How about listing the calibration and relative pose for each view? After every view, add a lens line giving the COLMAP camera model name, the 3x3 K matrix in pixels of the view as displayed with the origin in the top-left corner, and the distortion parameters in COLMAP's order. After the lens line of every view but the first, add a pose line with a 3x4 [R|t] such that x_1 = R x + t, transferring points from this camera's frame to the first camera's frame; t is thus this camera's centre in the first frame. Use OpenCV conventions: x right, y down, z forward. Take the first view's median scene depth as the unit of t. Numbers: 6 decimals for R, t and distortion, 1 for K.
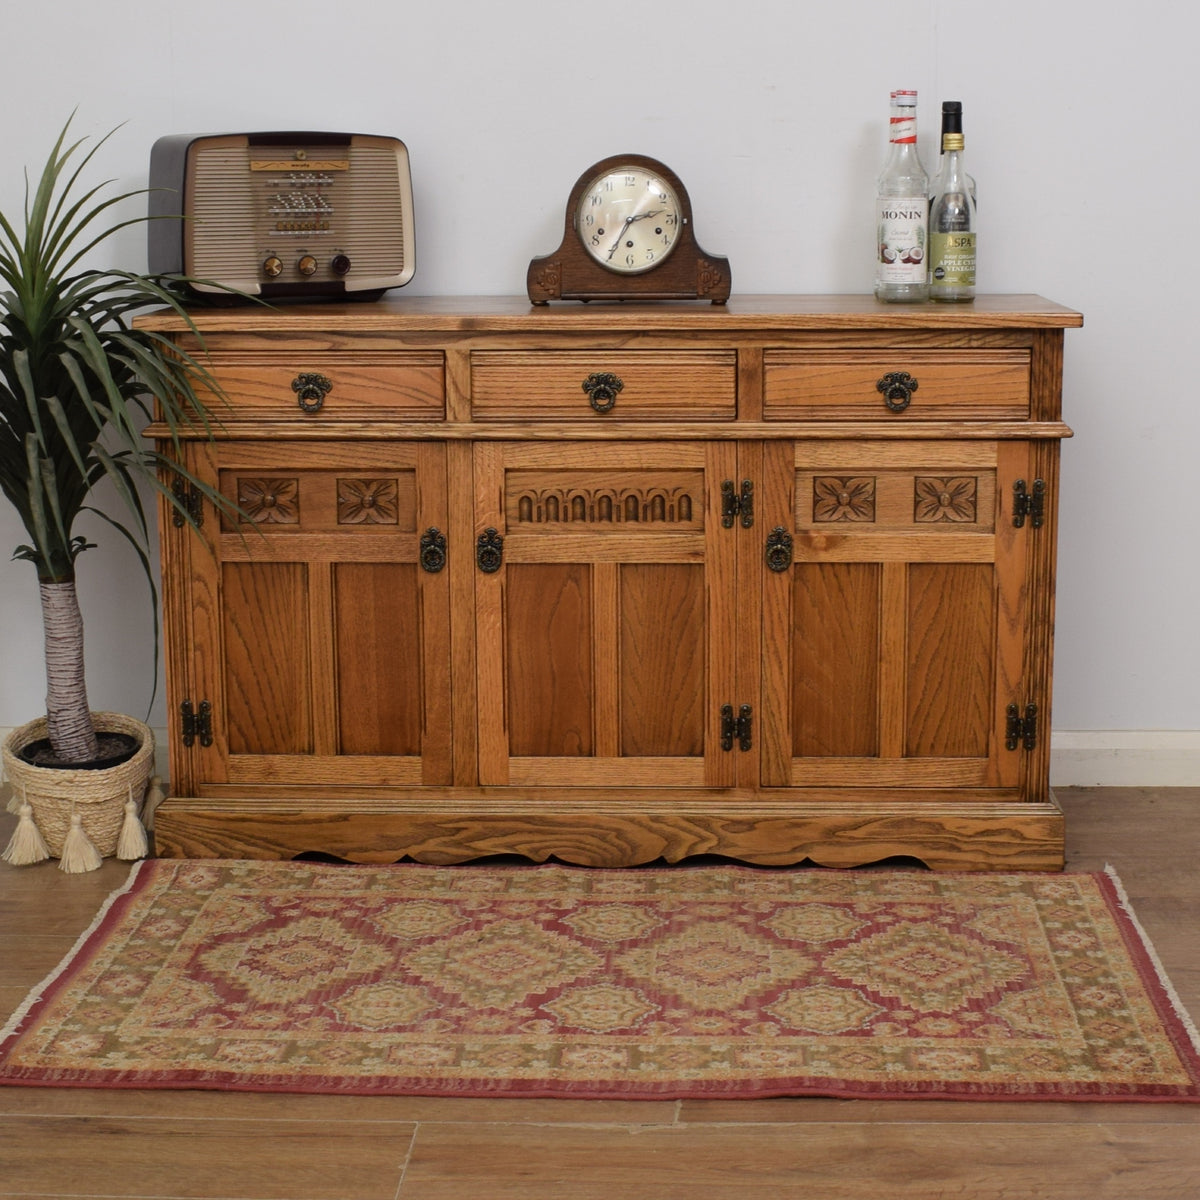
lens RADIAL K [[2166.0, 0, 676.0], [0, 2166.0, 612.7], [0, 0, 1]] dist [-0.069885, -0.190268]
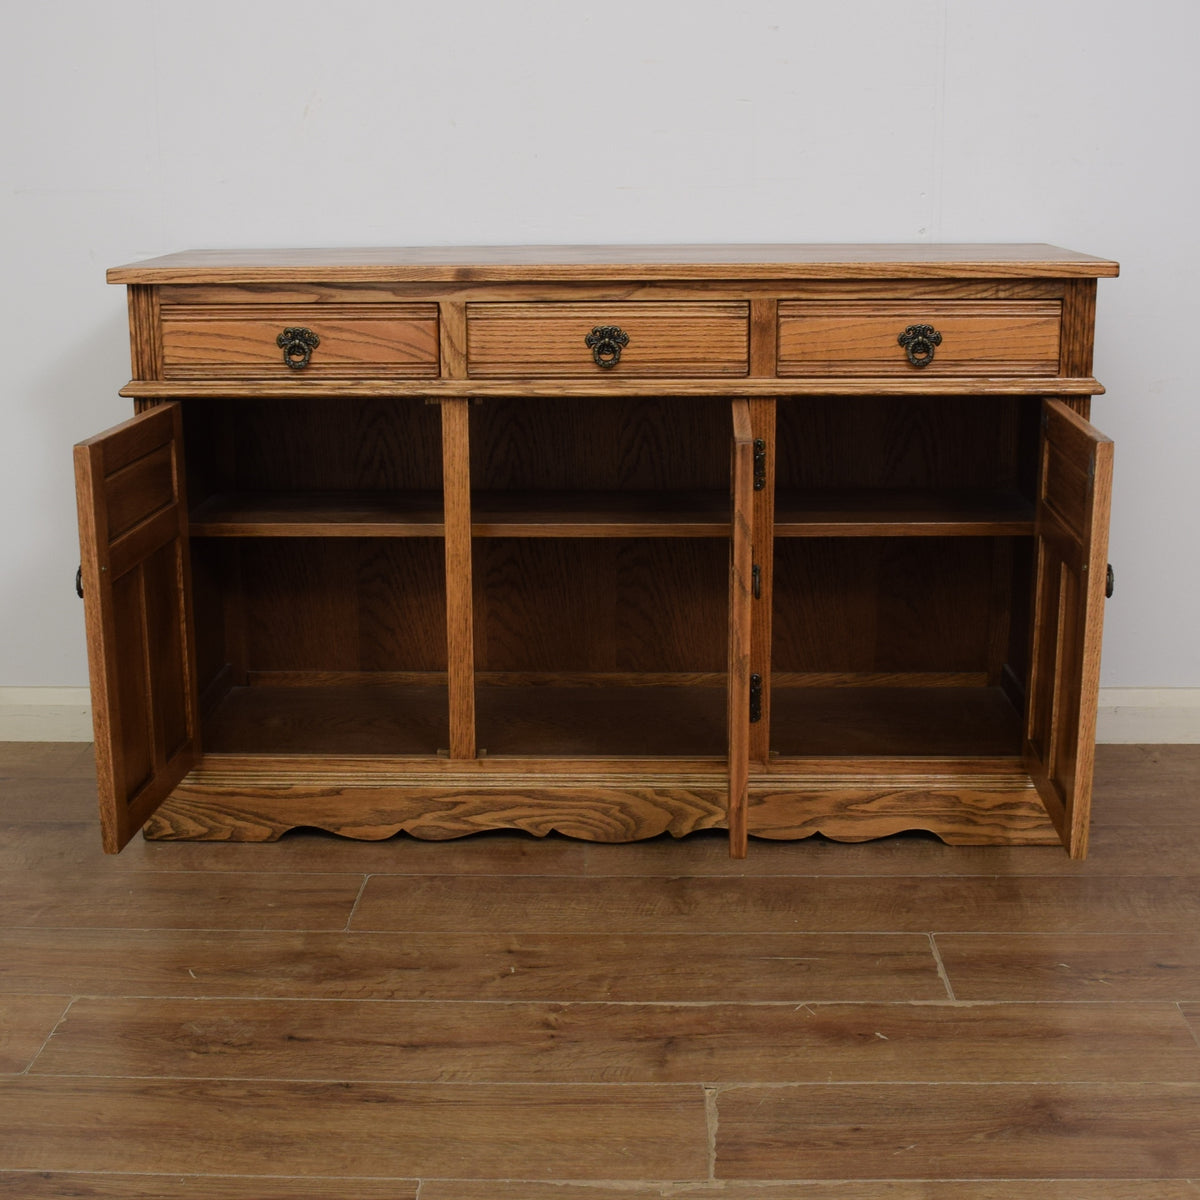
lens RADIAL K [[1813.1, 0, 605.6], [0, 1813.1, 616.8], [0, 0, 1]] dist [-0.082702, -0.039893]
pose [[0.999977, -0.002293, -0.006413, -0.029093], [0.002631, 0.998585, 0.053113, -0.025968], [0.006282, -0.053129, 0.998568, 0.204121]]
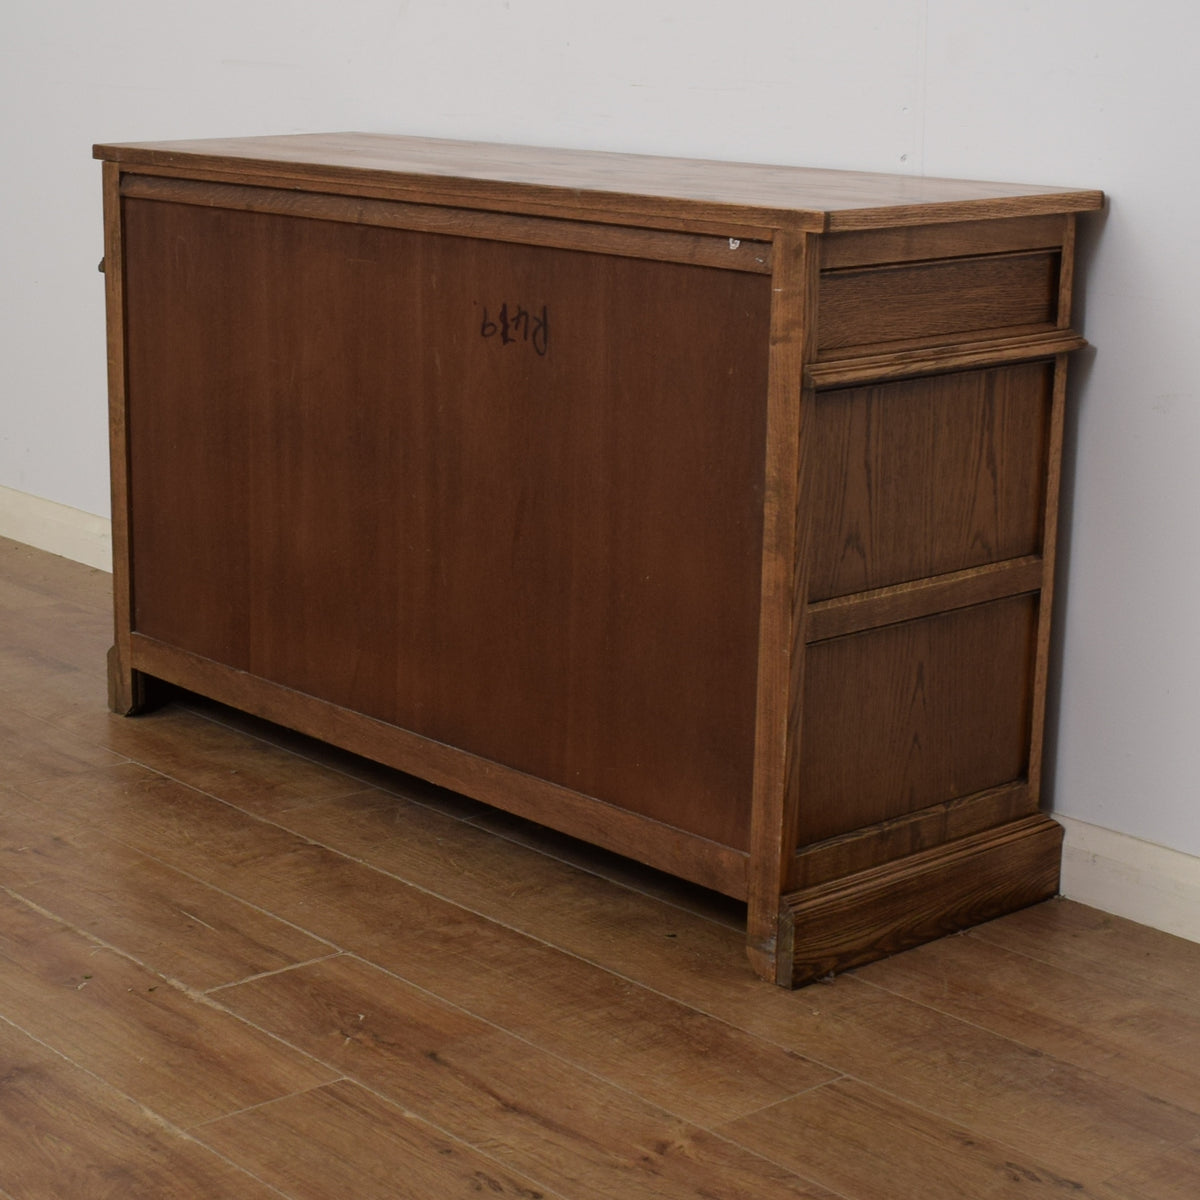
lens RADIAL K [[2473.5, 0, 517.2], [0, 2473.5, 600.2], [0, 0, 1]] dist [-0.073218, -0.139049]
pose [[0.663923, 0.188161, -0.723741, 0.739474], [-0.163097, 0.980962, 0.105417, -0.080989], [0.729798, 0.048051, 0.681972, 0.374131]]
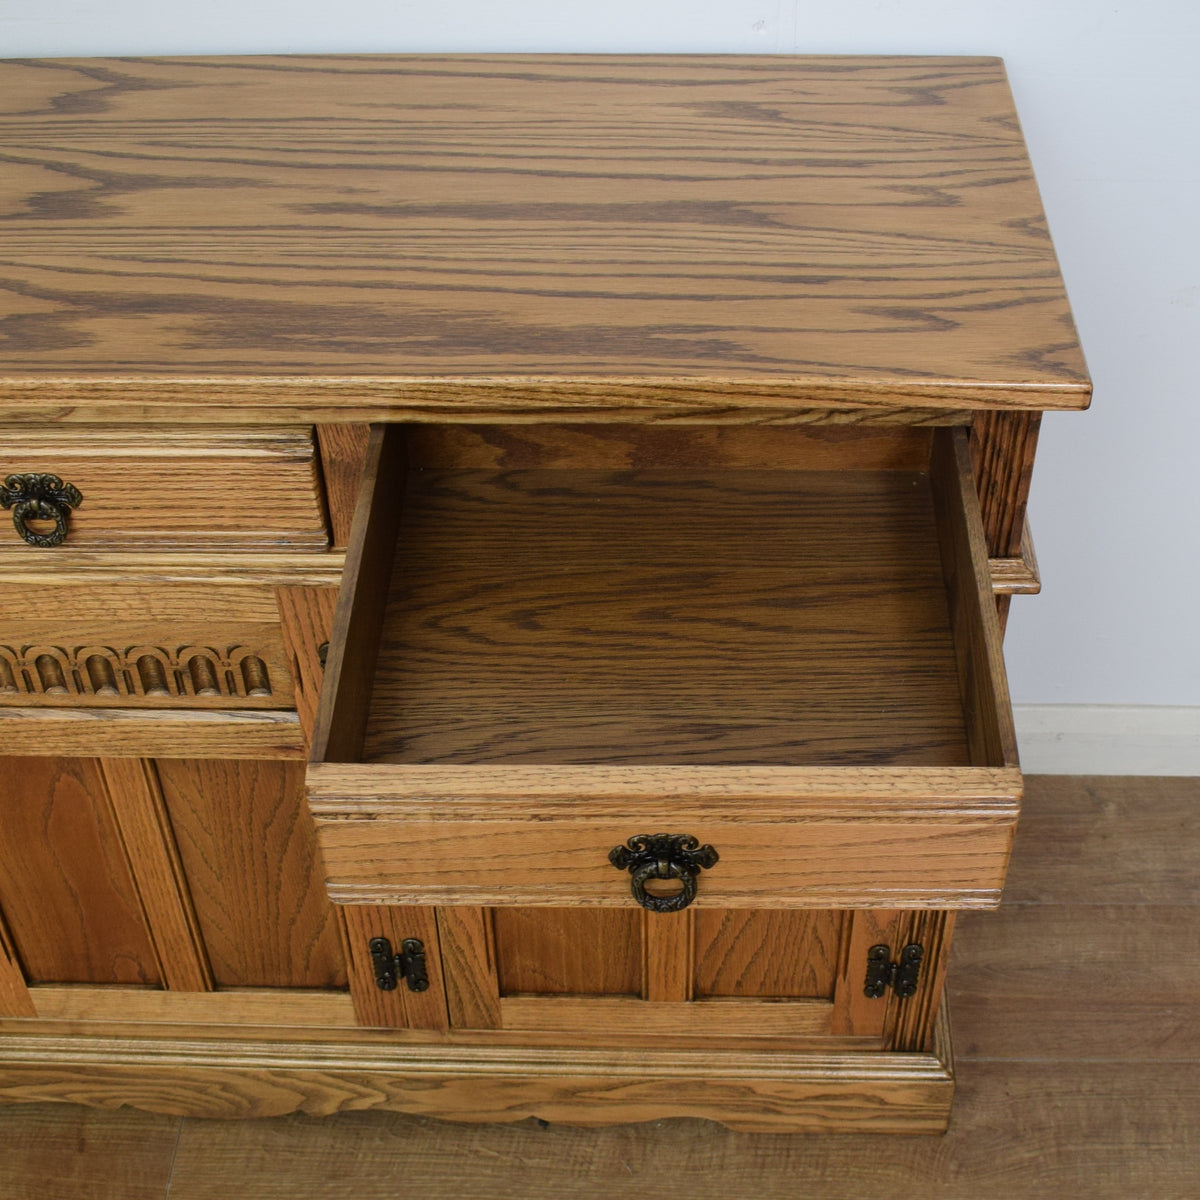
lens RADIAL K [[1861.6, 0, 649.4], [0, 1861.6, 737.3], [0, 0, 1]] dist [-0.107848, 0.046089]
pose [[0.999982, 0.002882, -0.005308, 0.098542], [0.000512, 0.835242, 0.549883, -0.274298], [0.006018, -0.549875, 0.835225, 0.629479]]
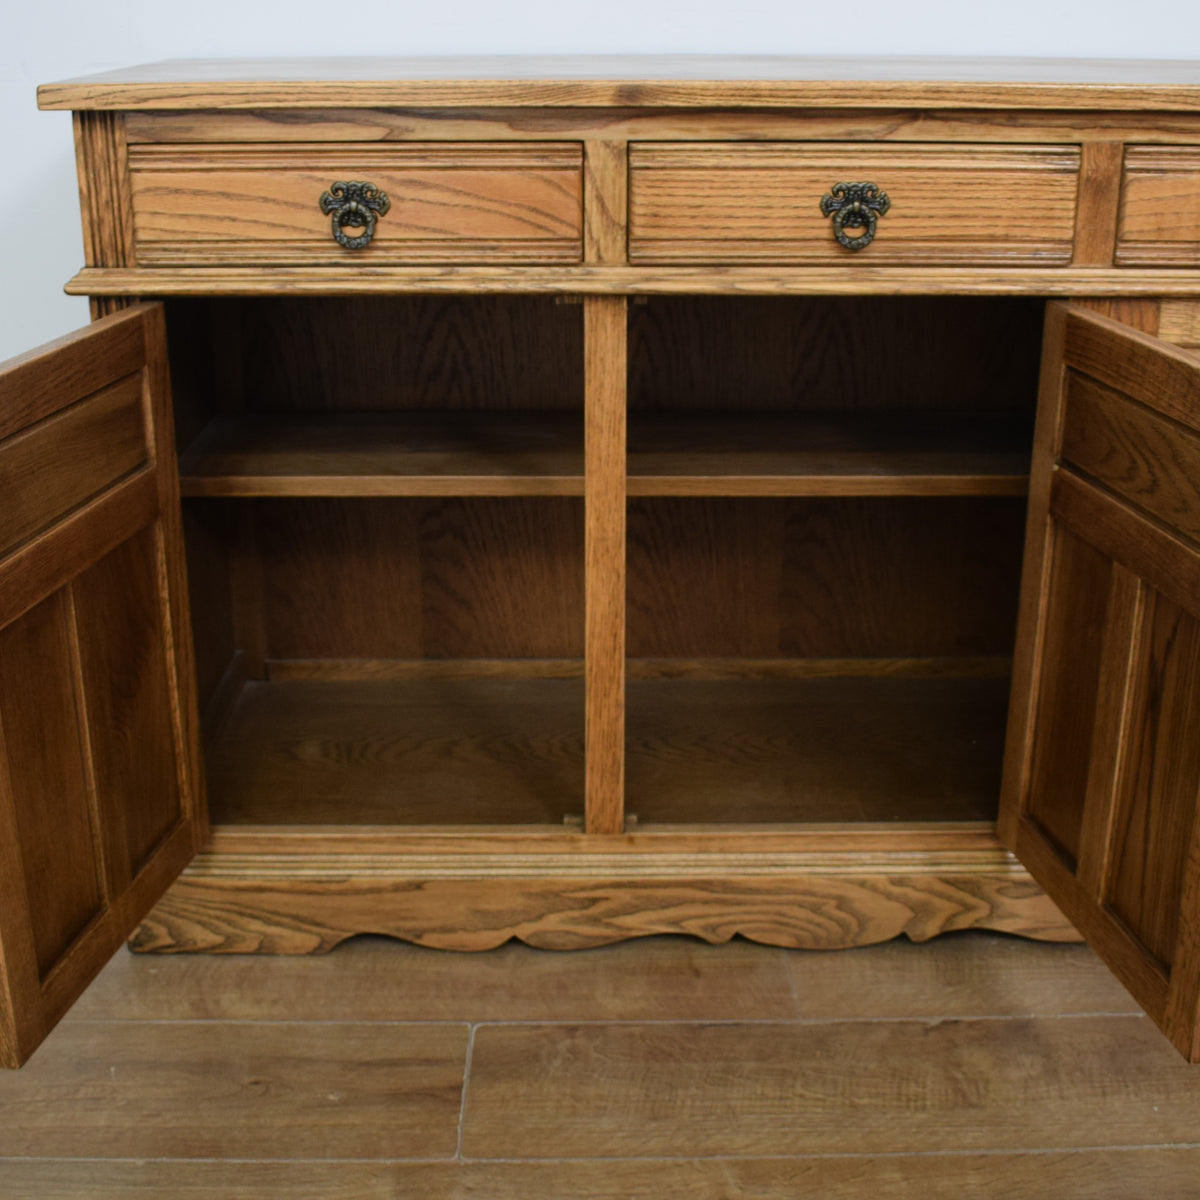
lens RADIAL K [[1659.9, 0, 619.2], [0, 1659.9, 597.9], [0, 0, 1]] dist [-0.093973, -0.001747]
pose [[0.999365, -0.008514, 0.034601, -0.111863], [0.002952, 0.987479, 0.157726, -0.068927], [-0.035511, -0.157523, 0.986877, 0.534839]]
